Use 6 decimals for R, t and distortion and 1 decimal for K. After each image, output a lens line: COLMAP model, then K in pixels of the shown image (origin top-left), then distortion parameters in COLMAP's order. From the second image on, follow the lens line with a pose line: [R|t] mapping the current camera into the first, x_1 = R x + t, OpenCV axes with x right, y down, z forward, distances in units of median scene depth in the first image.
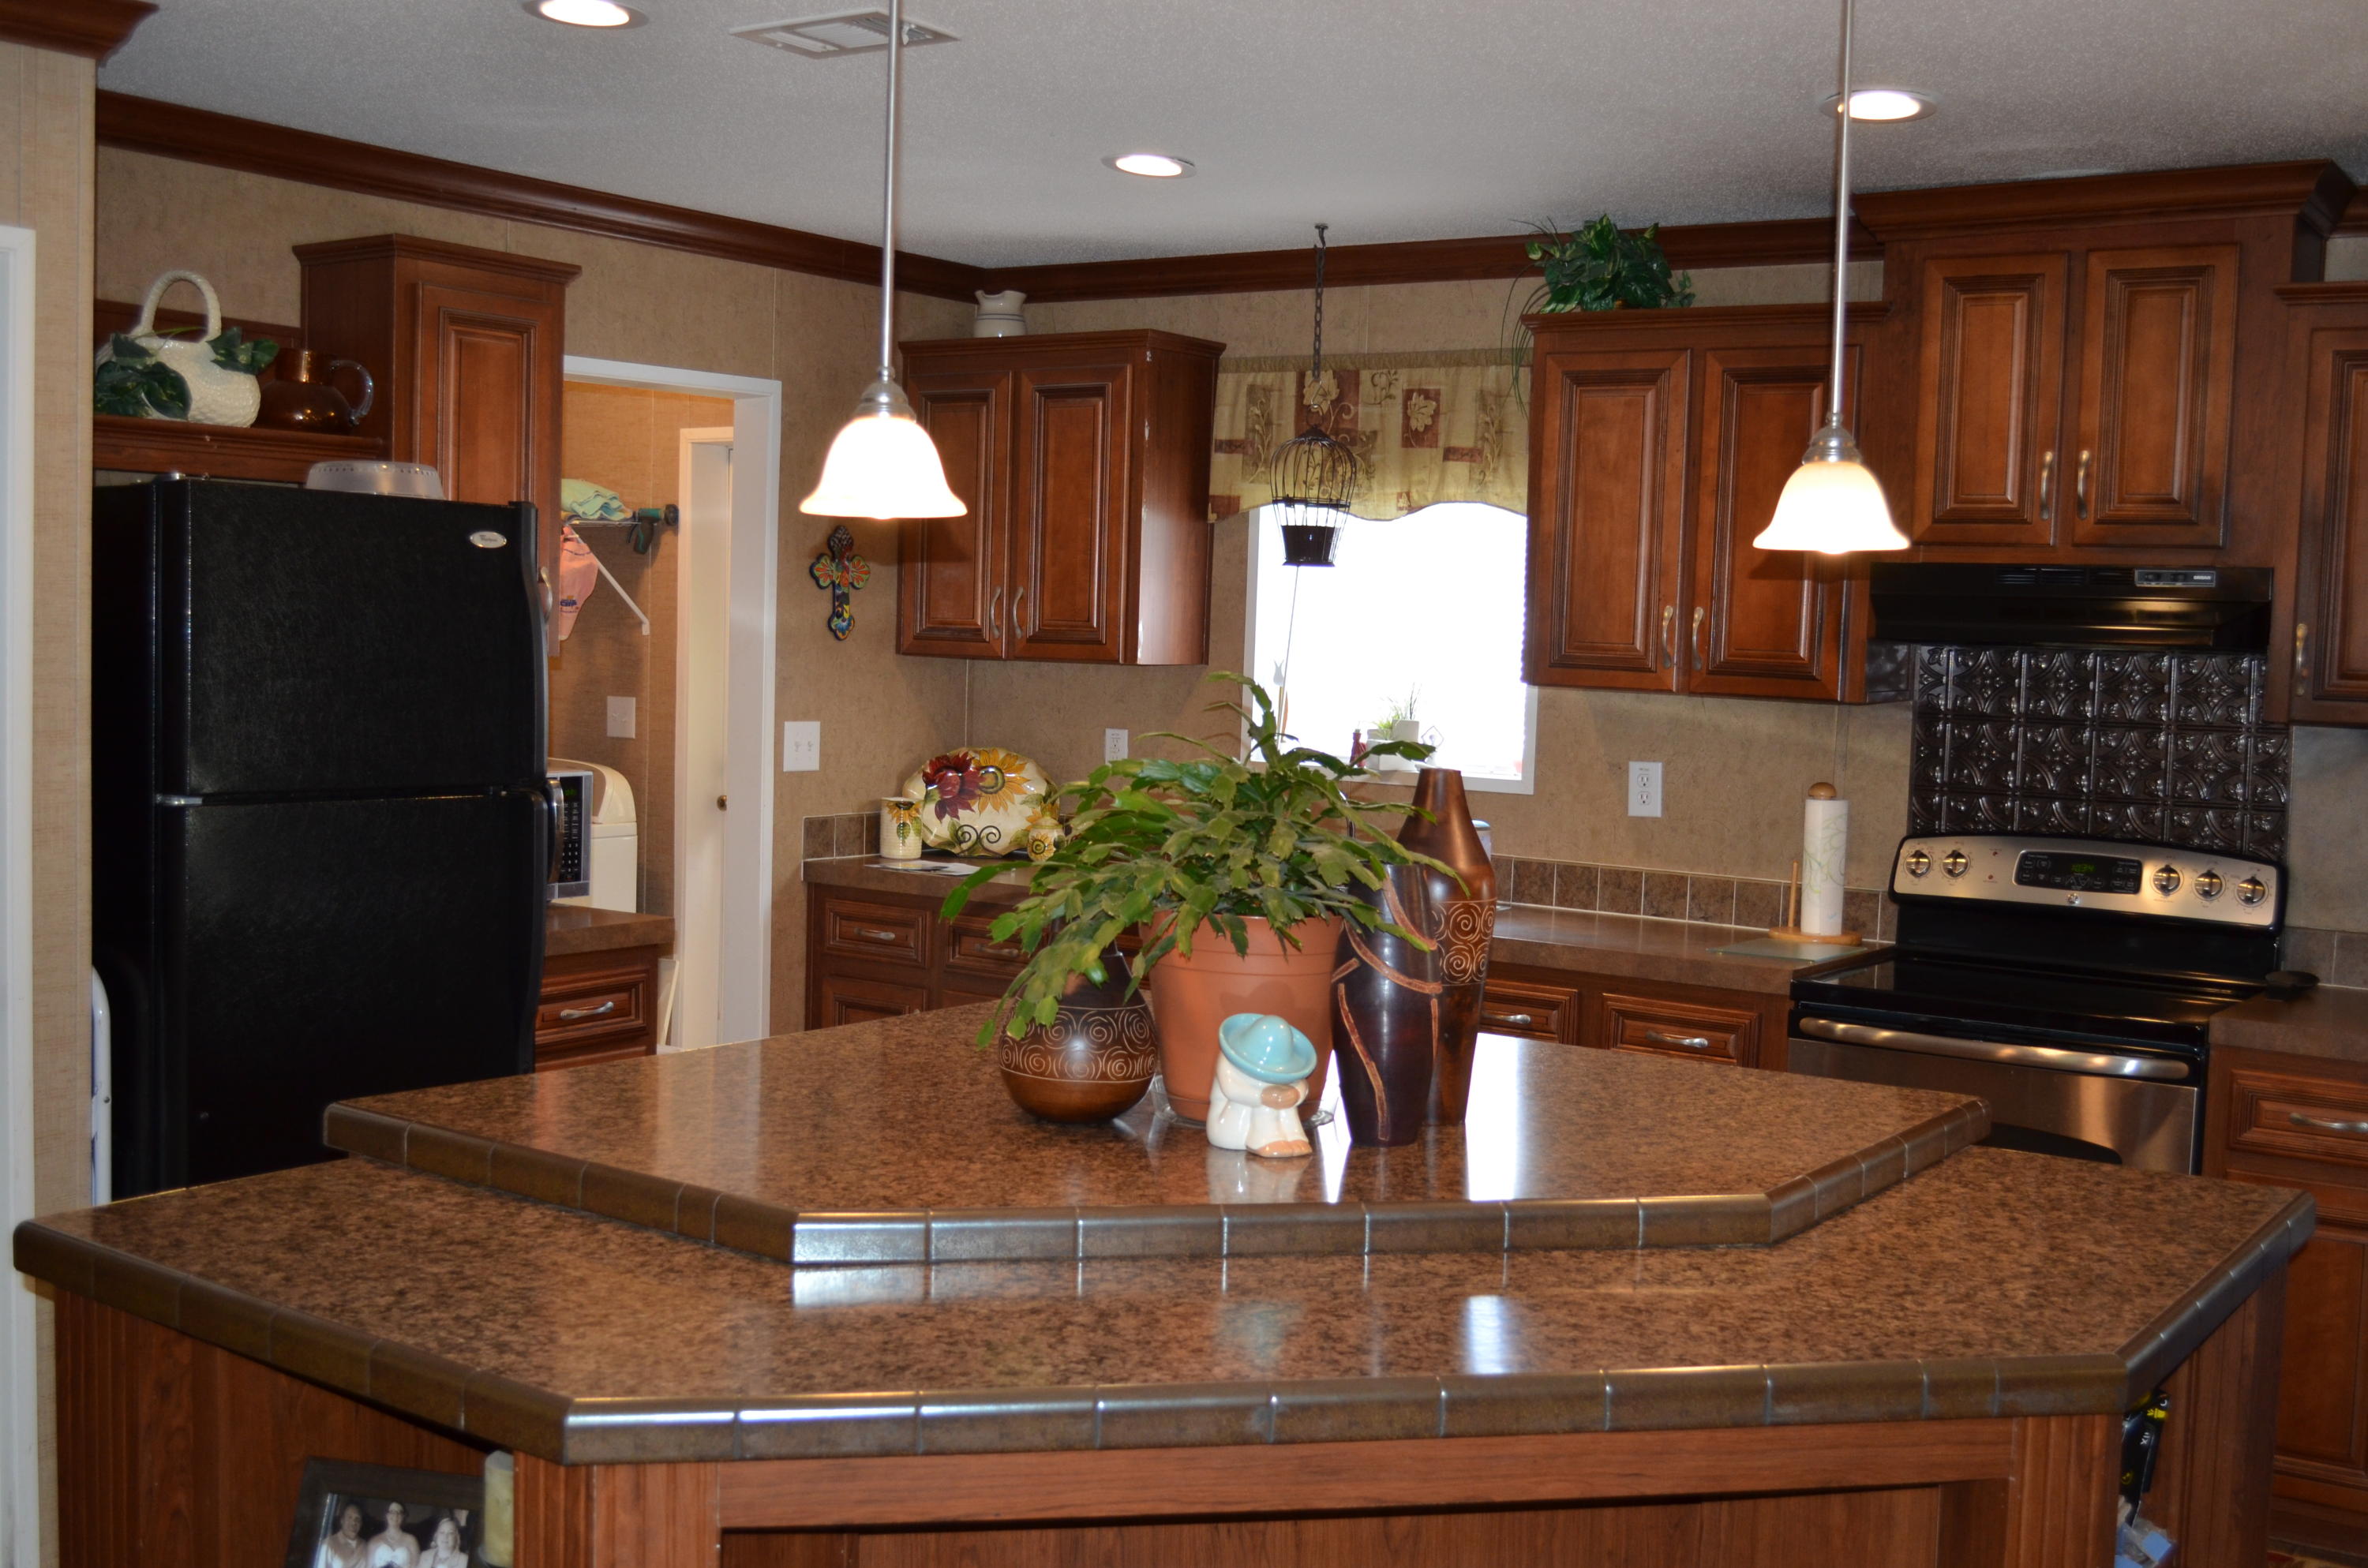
lens RADIAL K [[2501.1, 0, 1184.0], [0, 2501.1, 784.0], [0, 0, 1]] dist [-0.026373, -0.004302]
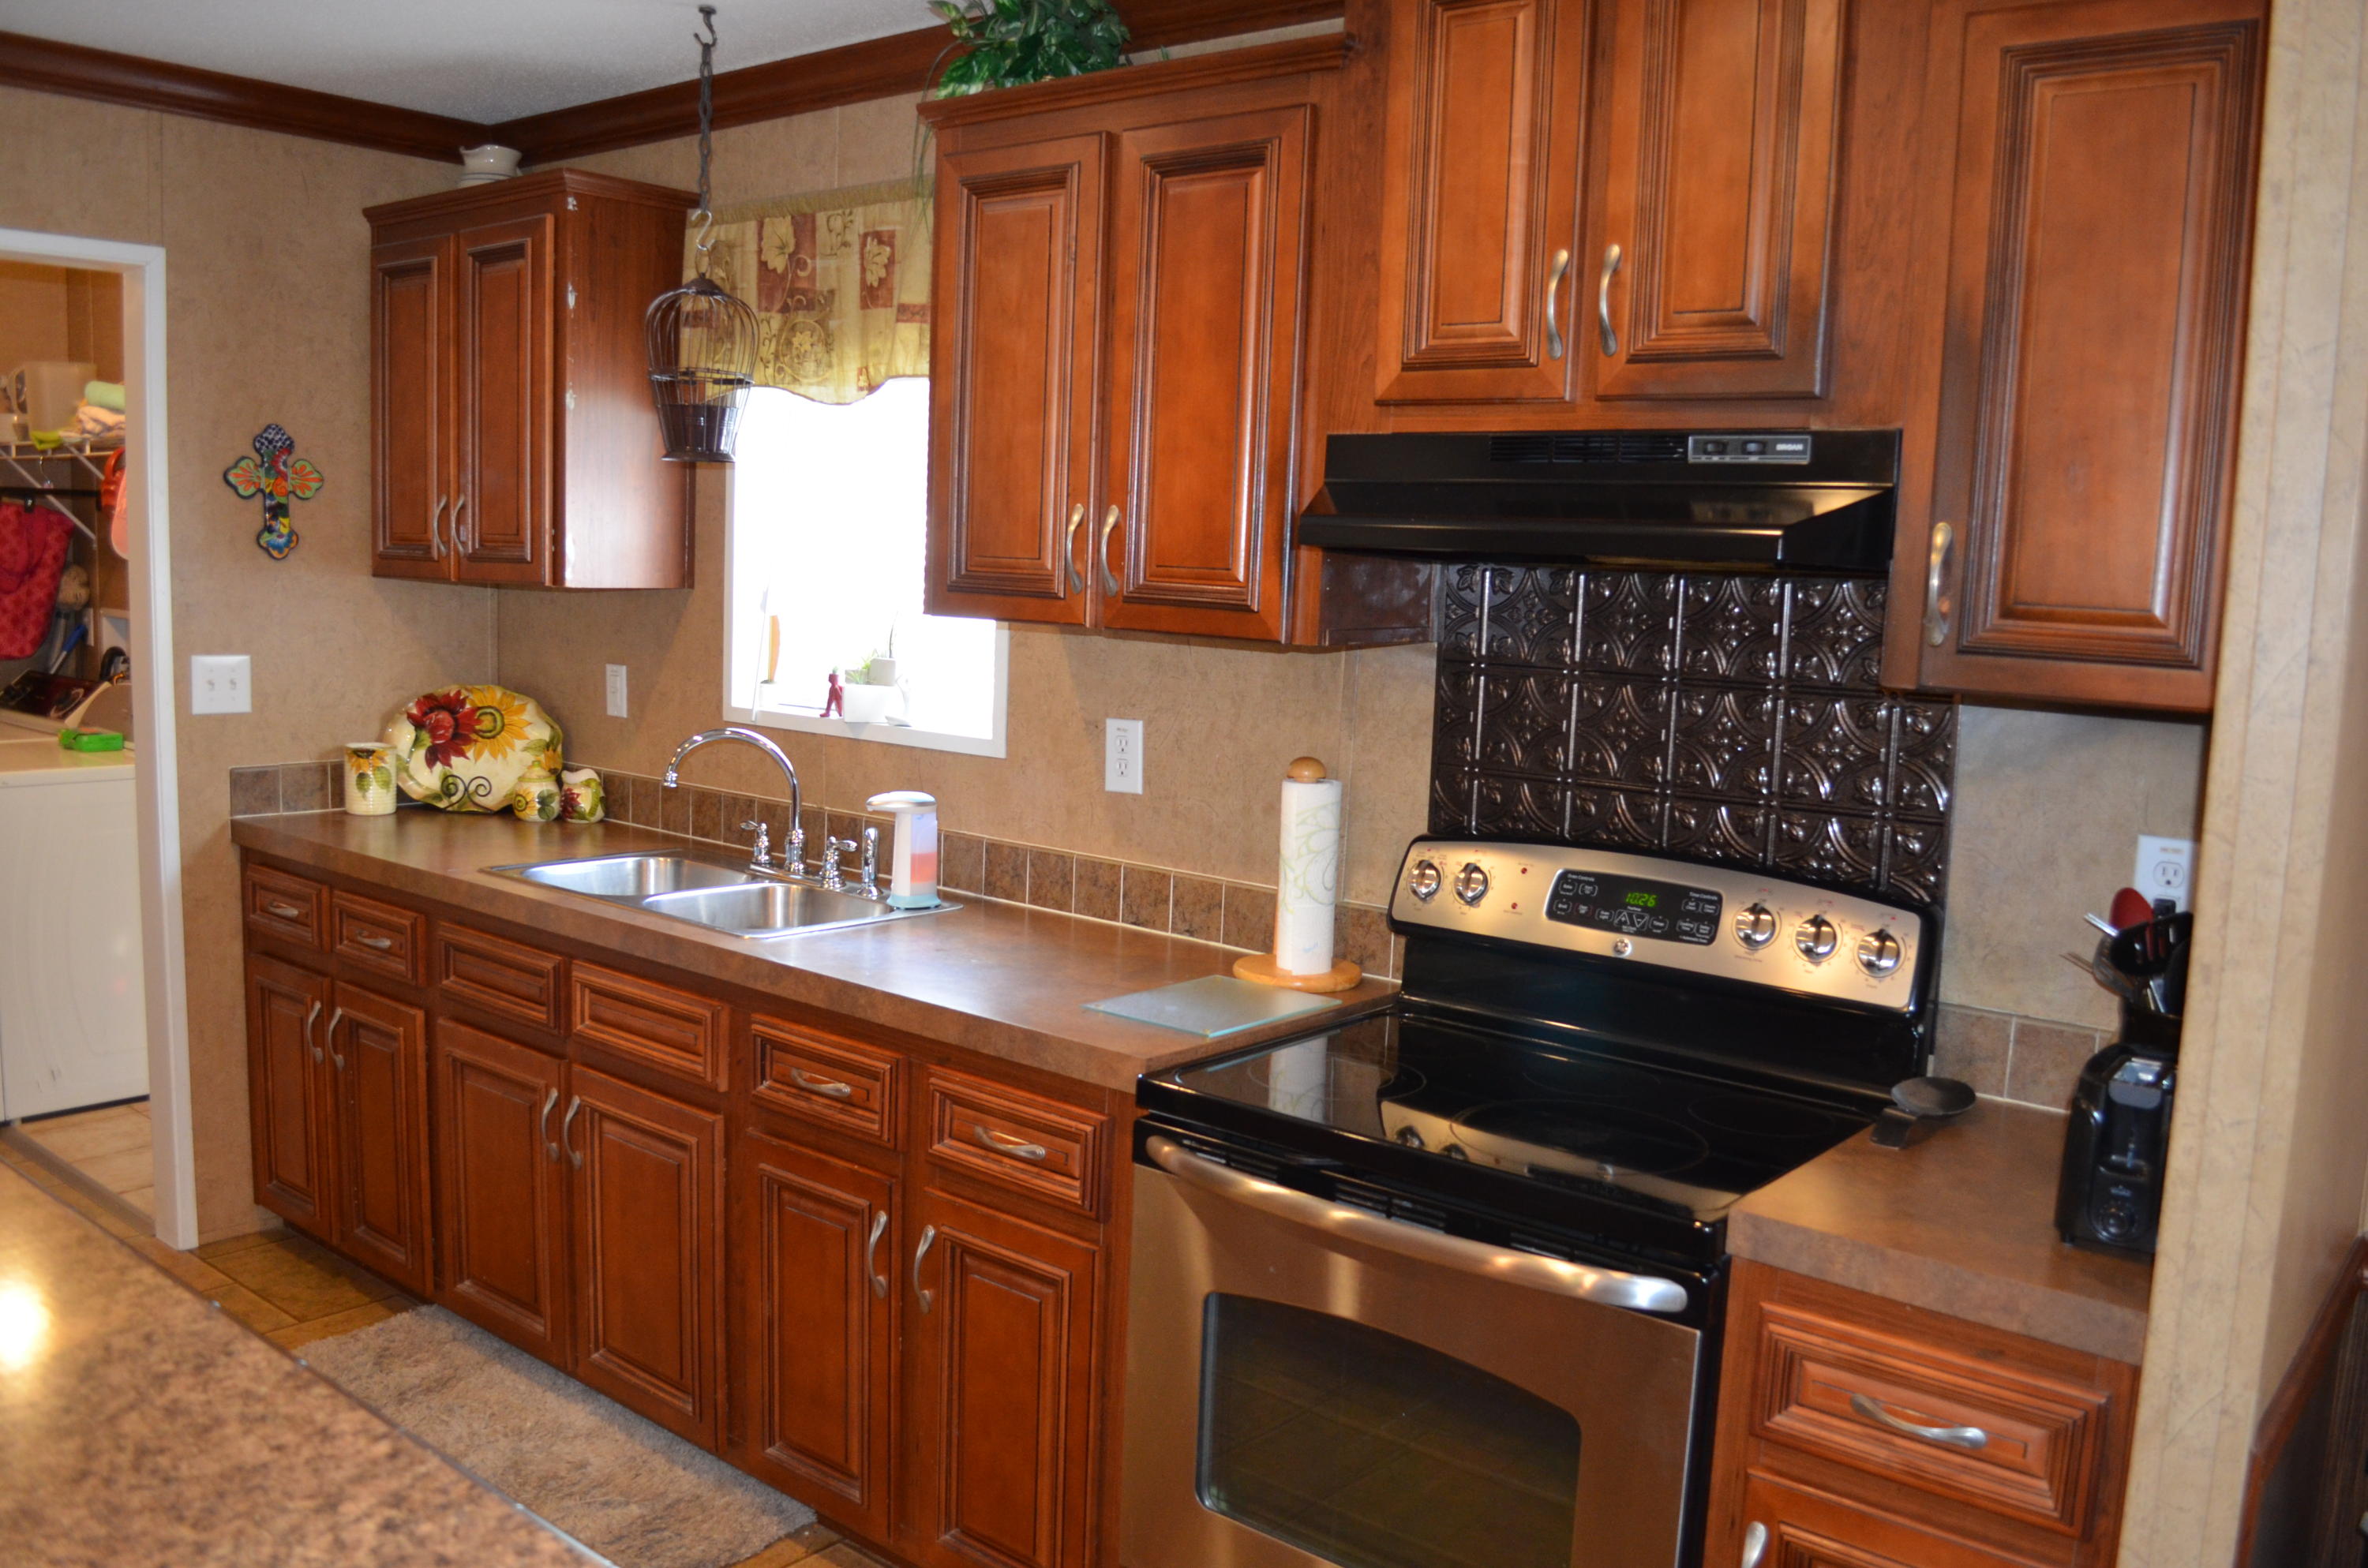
lens RADIAL K [[1865.2, 0, 1184.0], [0, 1865.2, 784.0], [0, 0, 1]] dist [-0.056701, 0.001558]
pose [[0.995793, 0.014290, -0.090507, 0.257758], [-0.009338, 0.998448, 0.054901, -0.020796], [0.091151, -0.053825, 0.994381, 0.452933]]
